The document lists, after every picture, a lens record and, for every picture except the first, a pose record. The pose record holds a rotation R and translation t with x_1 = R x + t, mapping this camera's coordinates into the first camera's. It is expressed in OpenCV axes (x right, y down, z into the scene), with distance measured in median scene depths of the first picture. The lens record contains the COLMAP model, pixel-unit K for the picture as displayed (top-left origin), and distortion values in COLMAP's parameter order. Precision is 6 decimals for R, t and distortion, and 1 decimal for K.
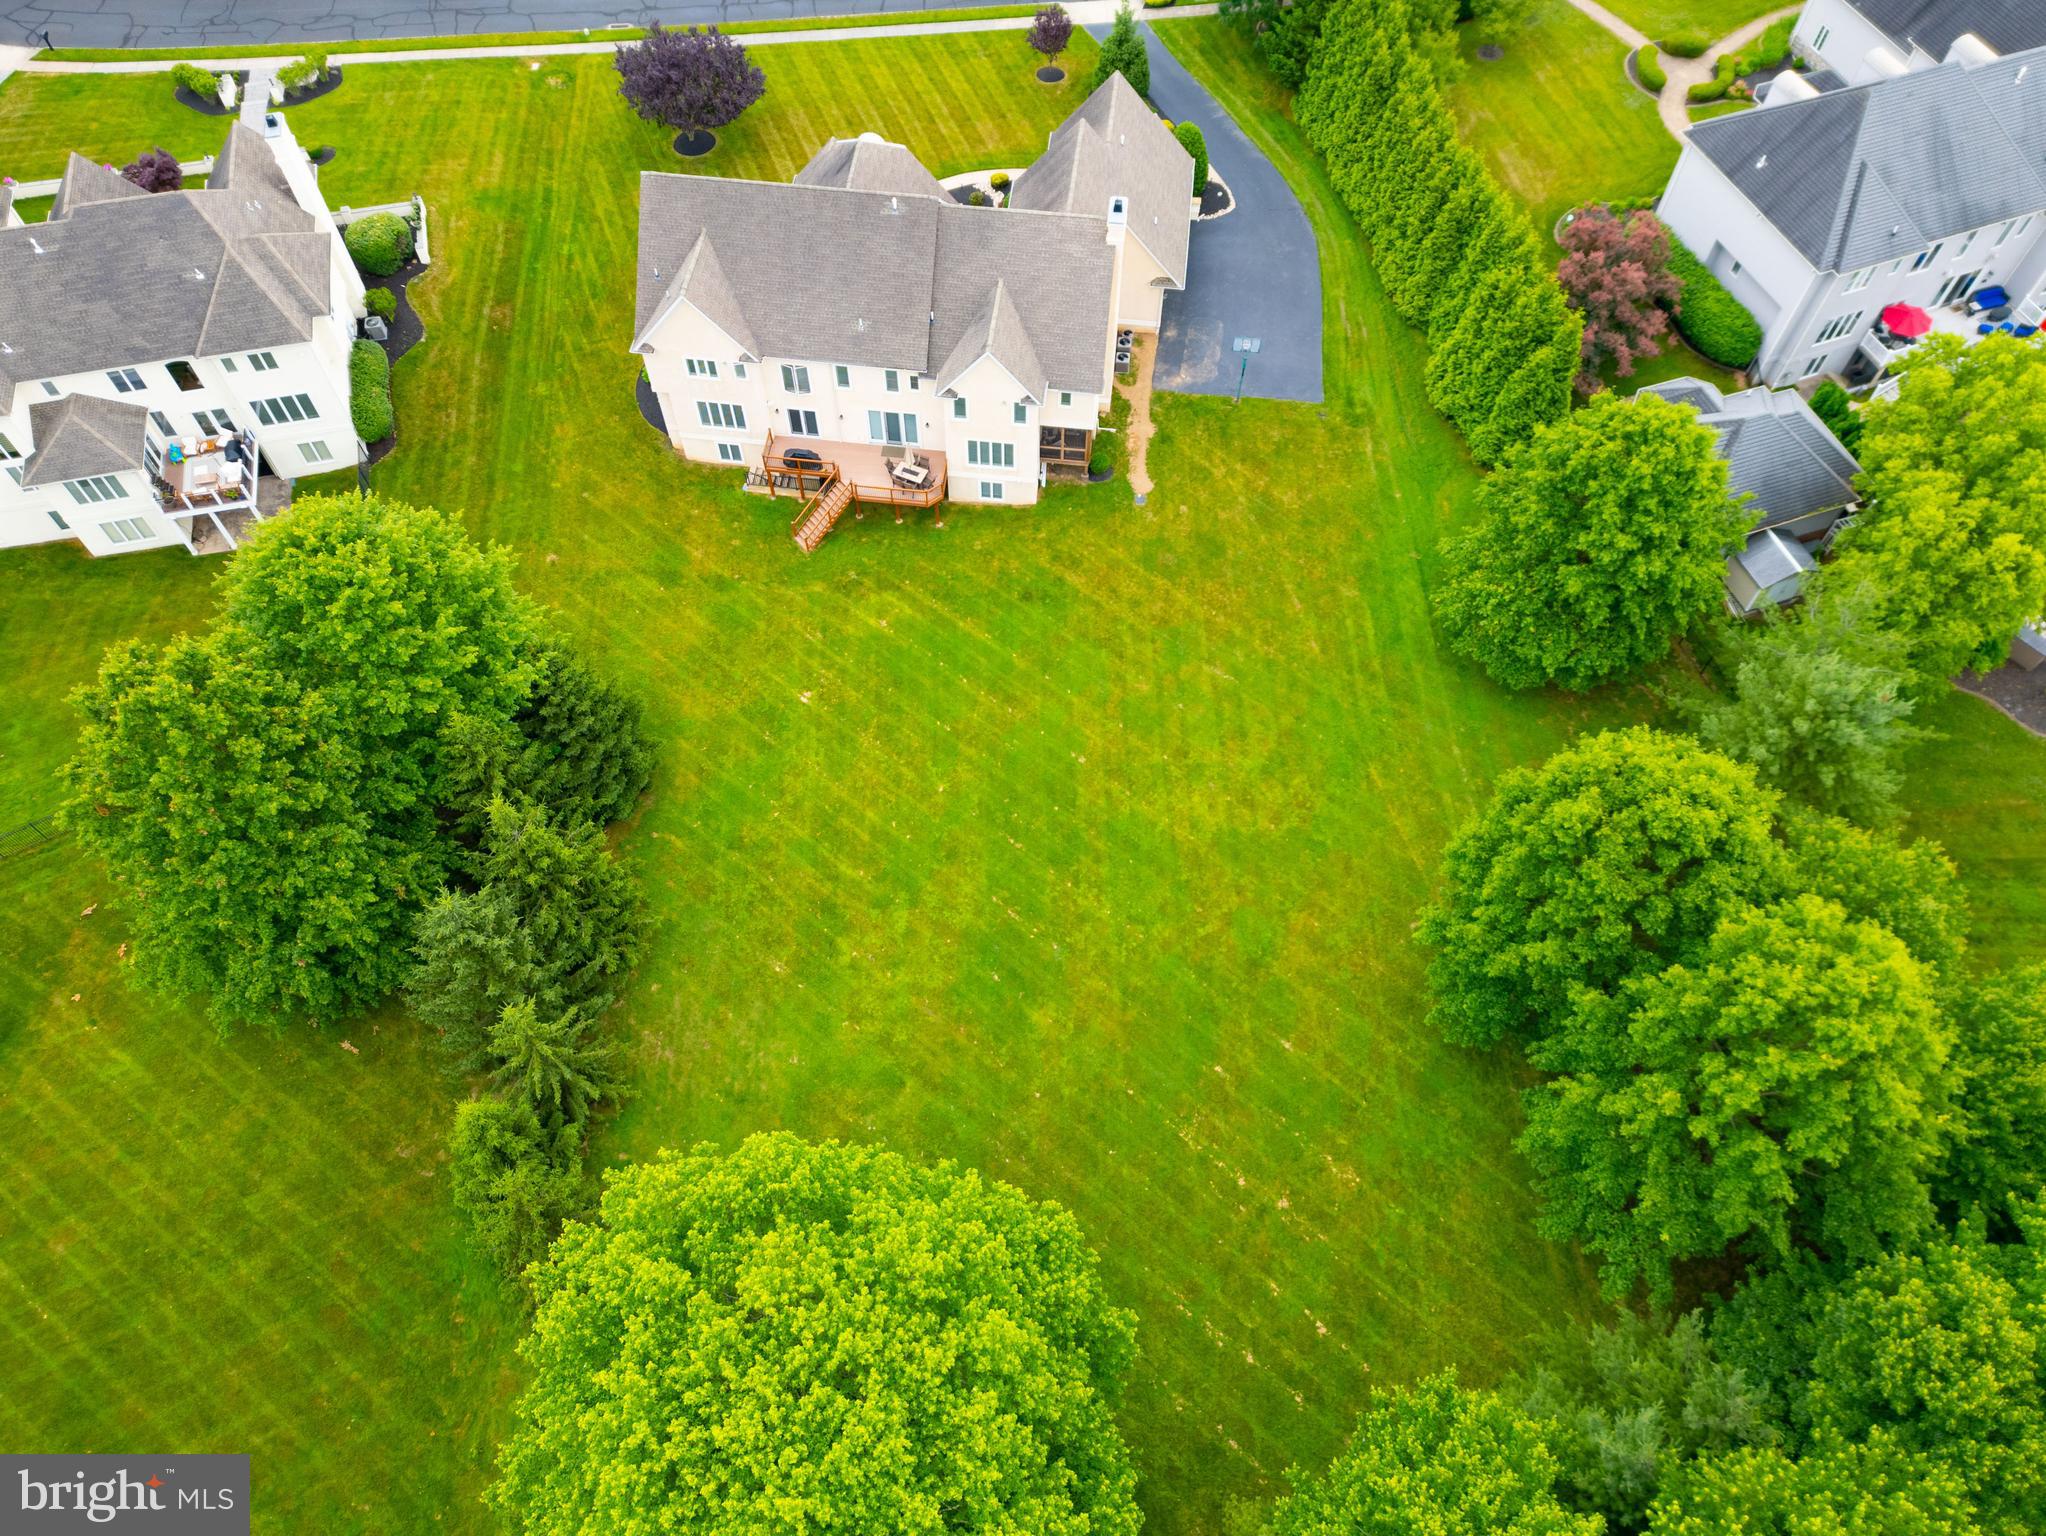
lens RADIAL K [[1449.0, 0, 1026.8], [0, 1449.0, 775.3], [0, 0, 1]] dist [0.073304, -0.065427]
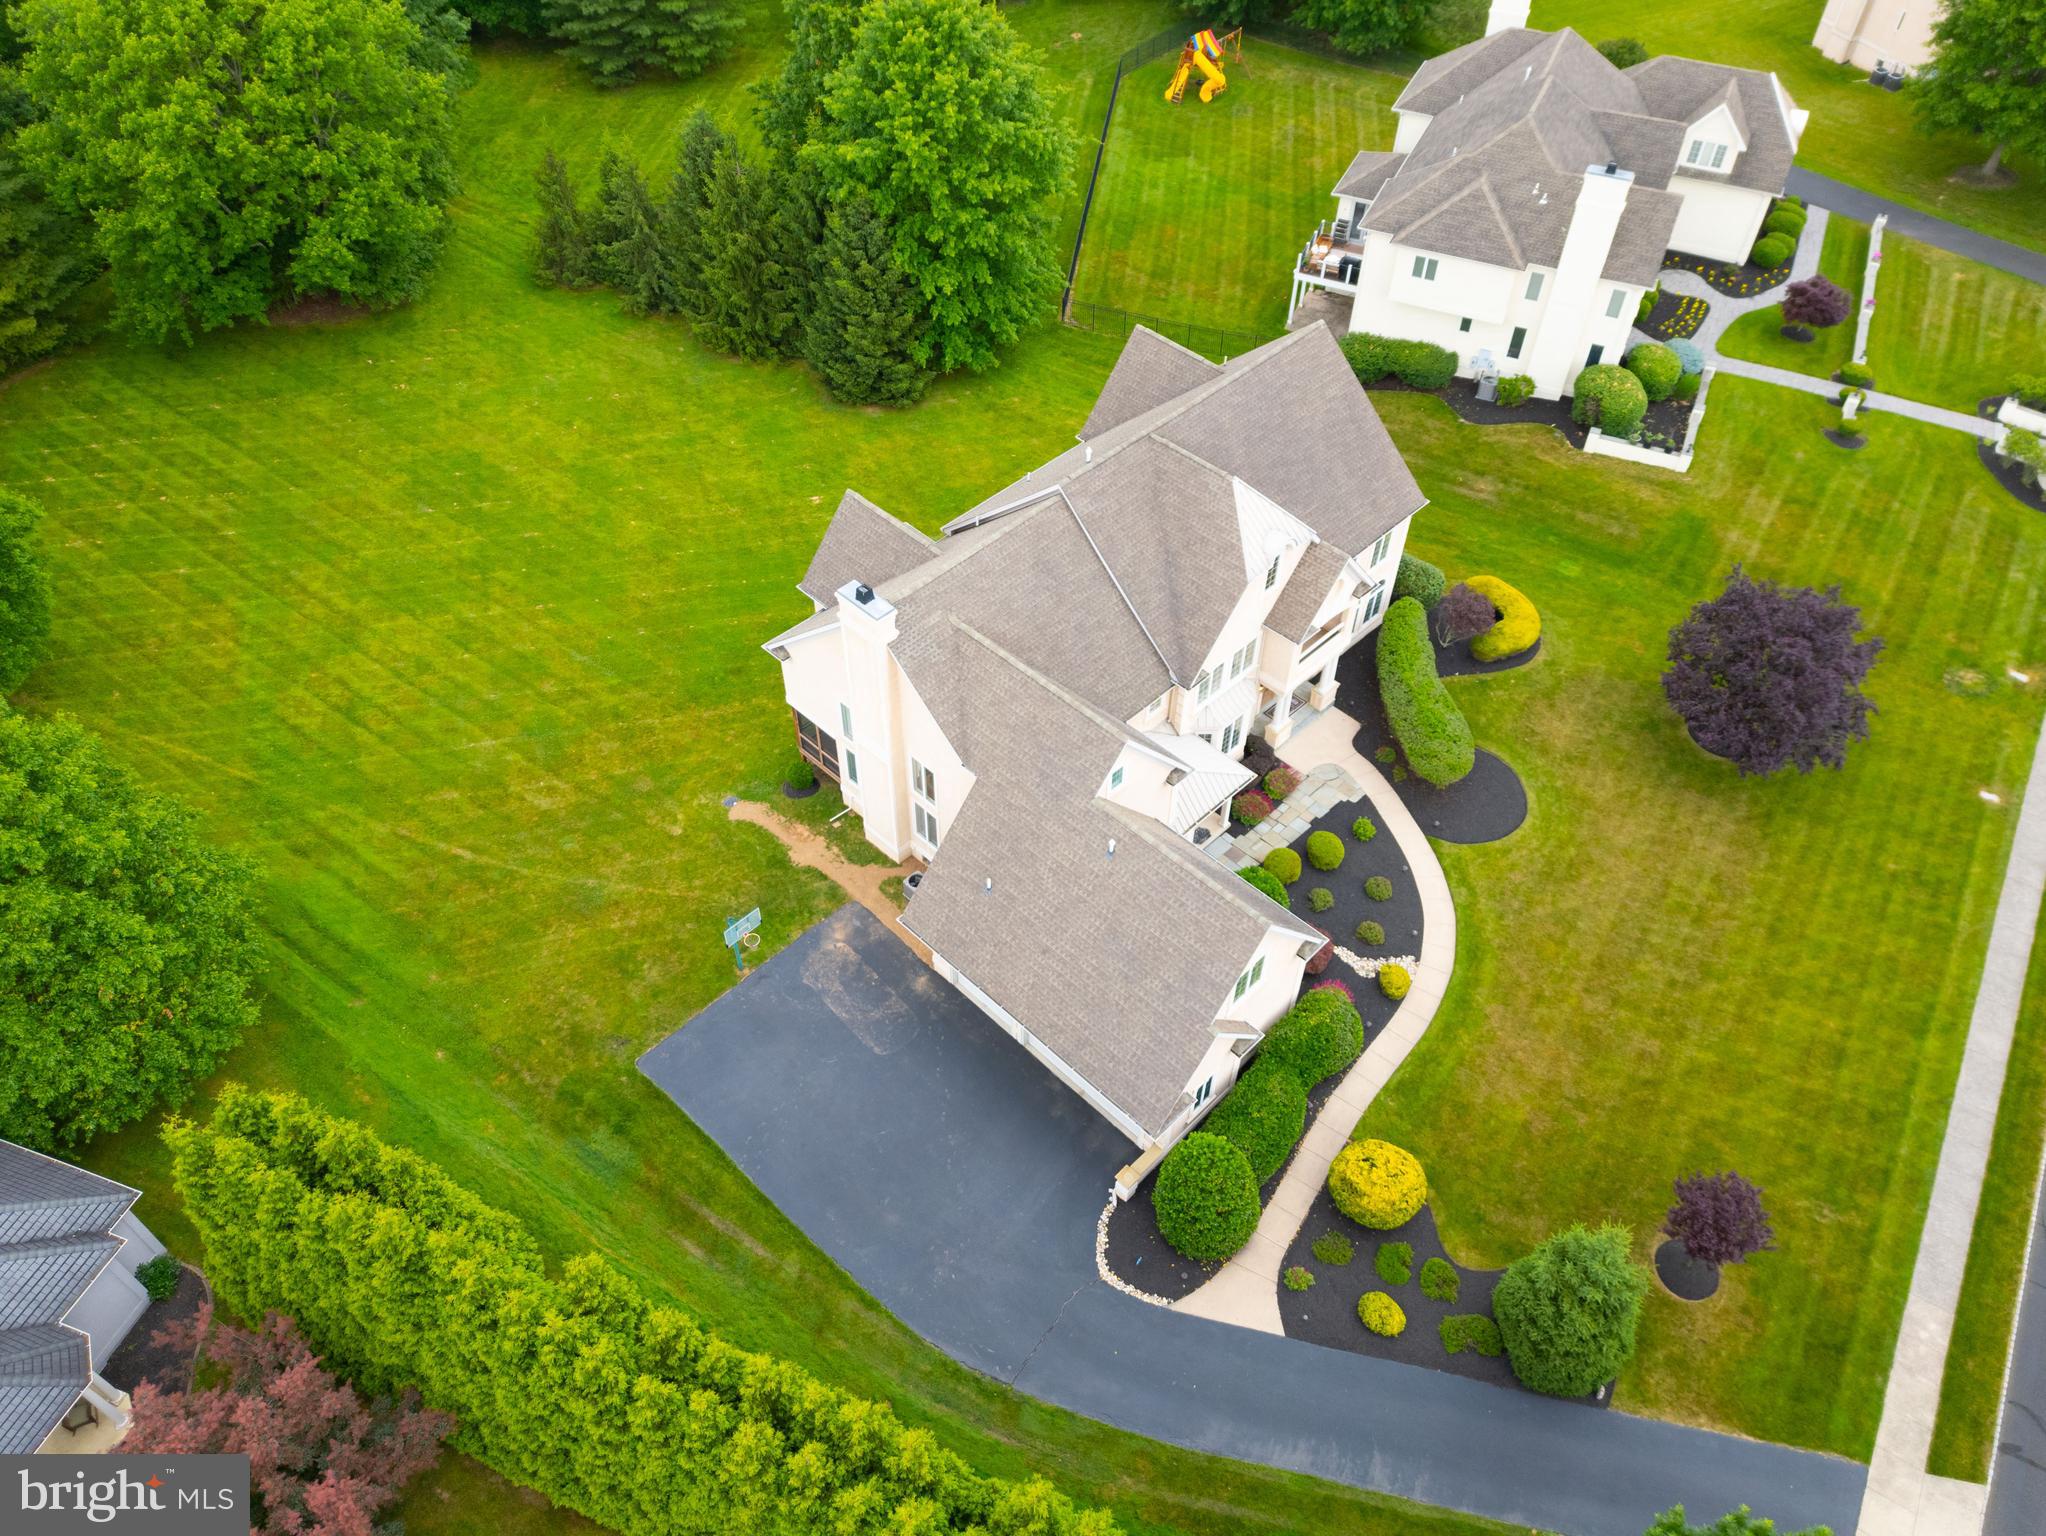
lens RADIAL K [[1449.0, 0, 1026.8], [0, 1449.0, 775.3], [0, 0, 1]] dist [0.073304, -0.065427]
pose [[-0.620643, 0.571854, -0.536456, 0.361302], [-0.672971, -0.037392, 0.738723, -0.810891], [0.402382, 0.819503, 0.408049, 0.736760]]
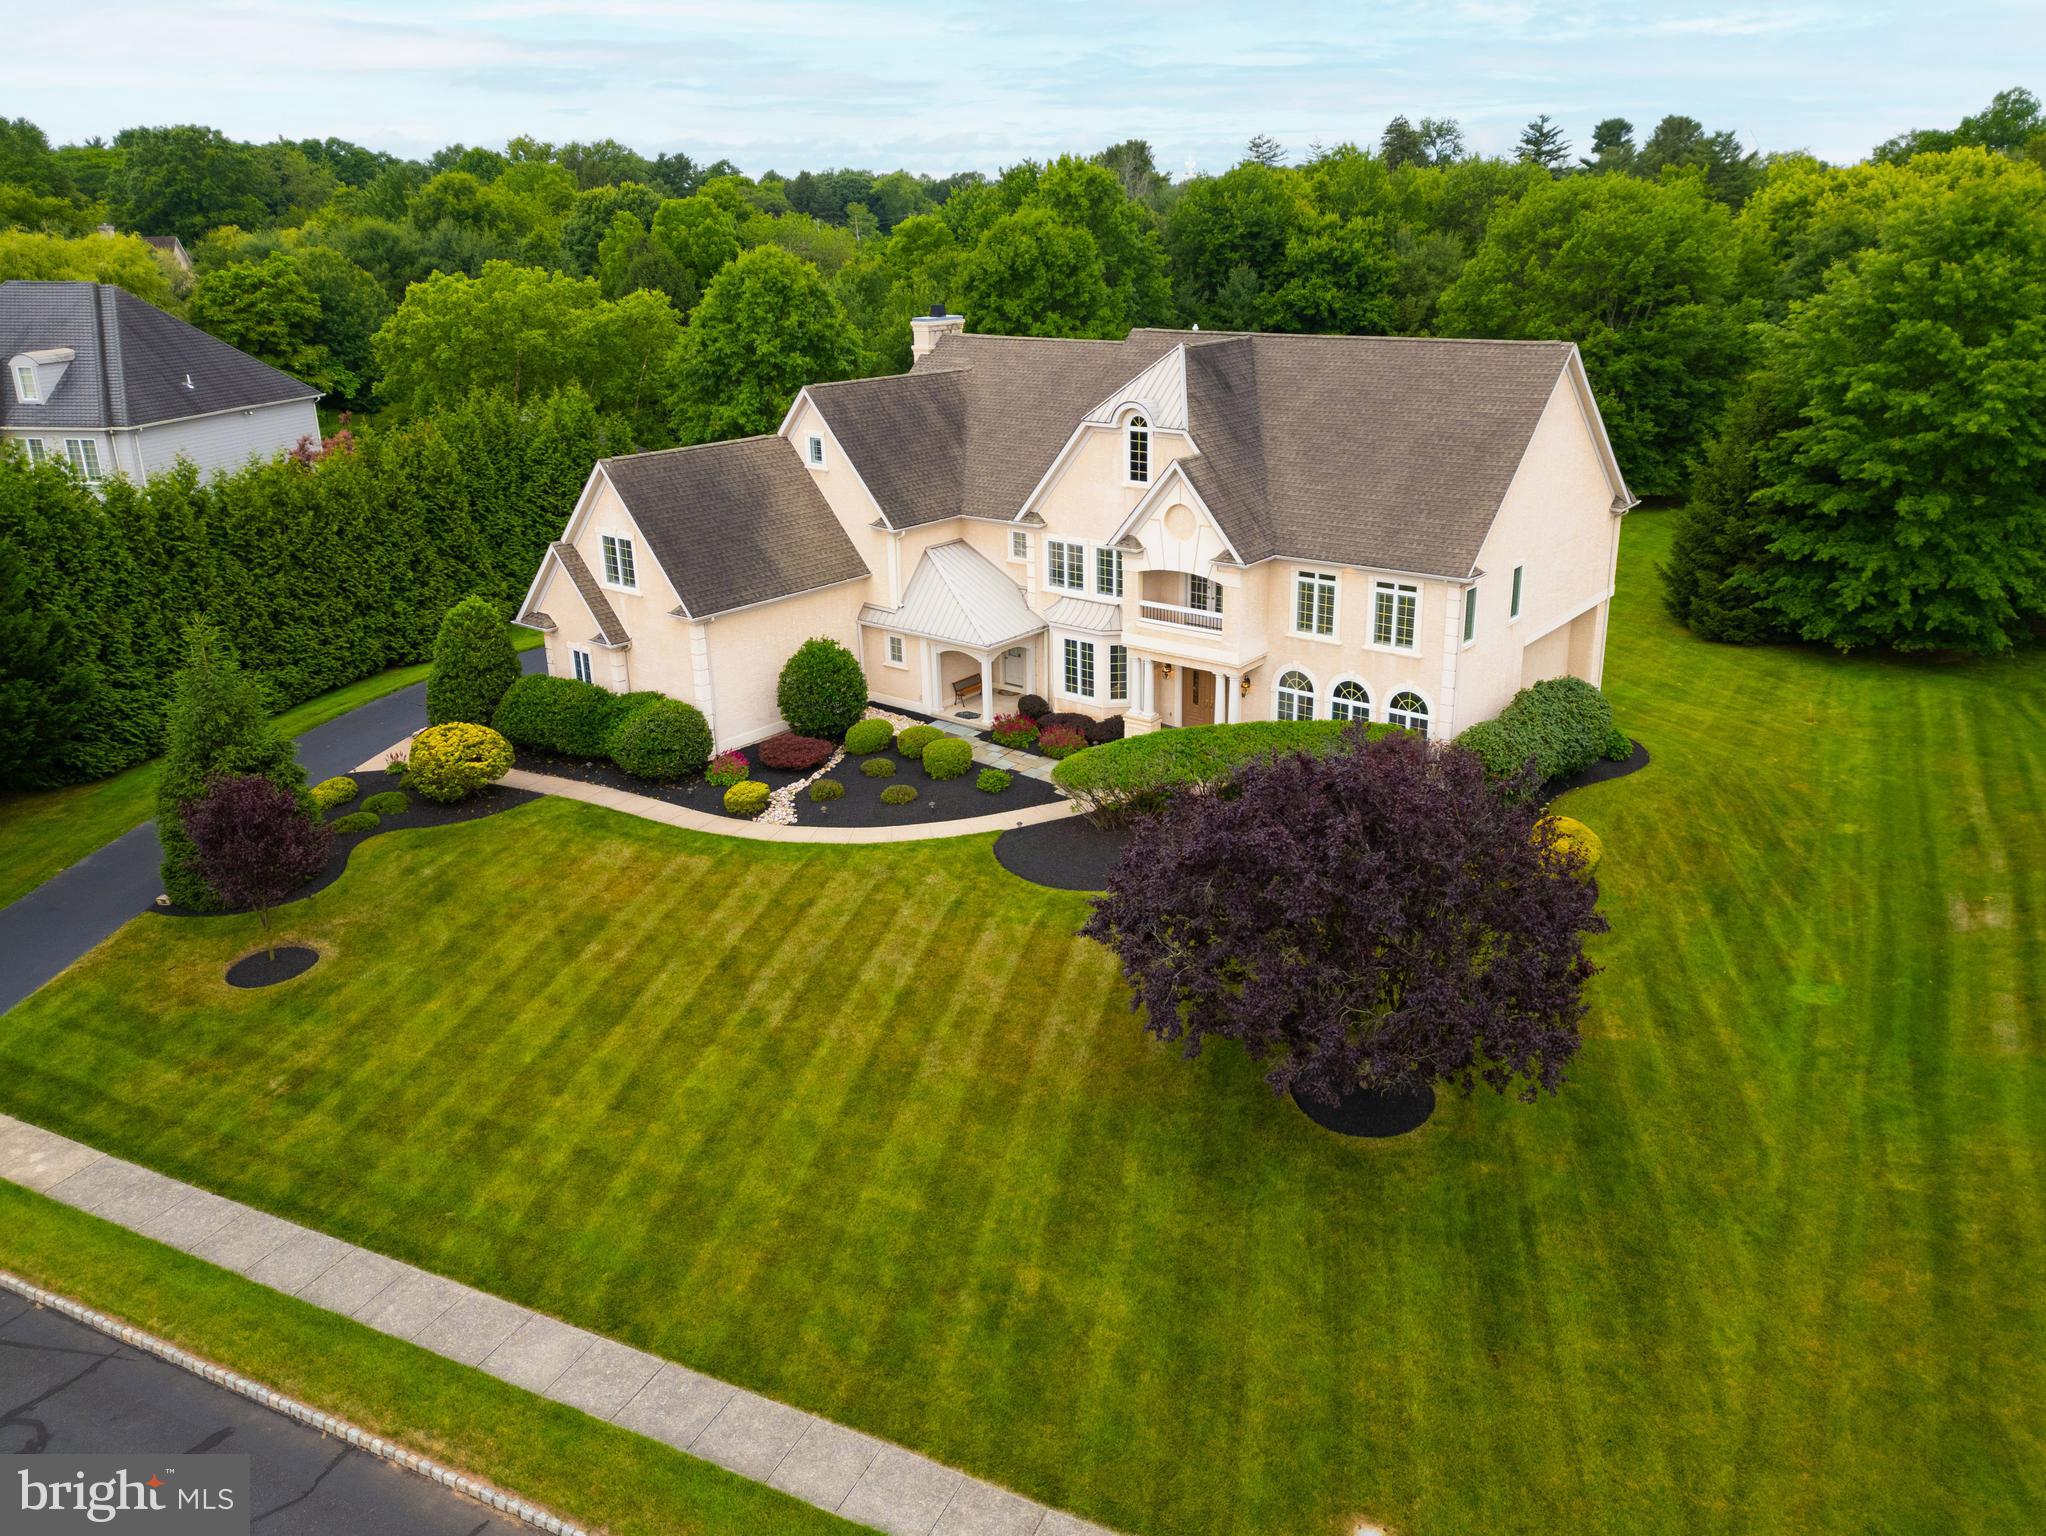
lens RADIAL K [[1507.4, 0, 1069.8], [0, 1507.4, 708.3], [0, 0, 1]] dist [0.078457, -0.073823]
pose [[-0.853817, -0.156215, 0.496582, -0.371280], [0.447864, 0.265819, 0.853673, -0.860678], [-0.265358, 0.951282, -0.156998, 1.151639]]
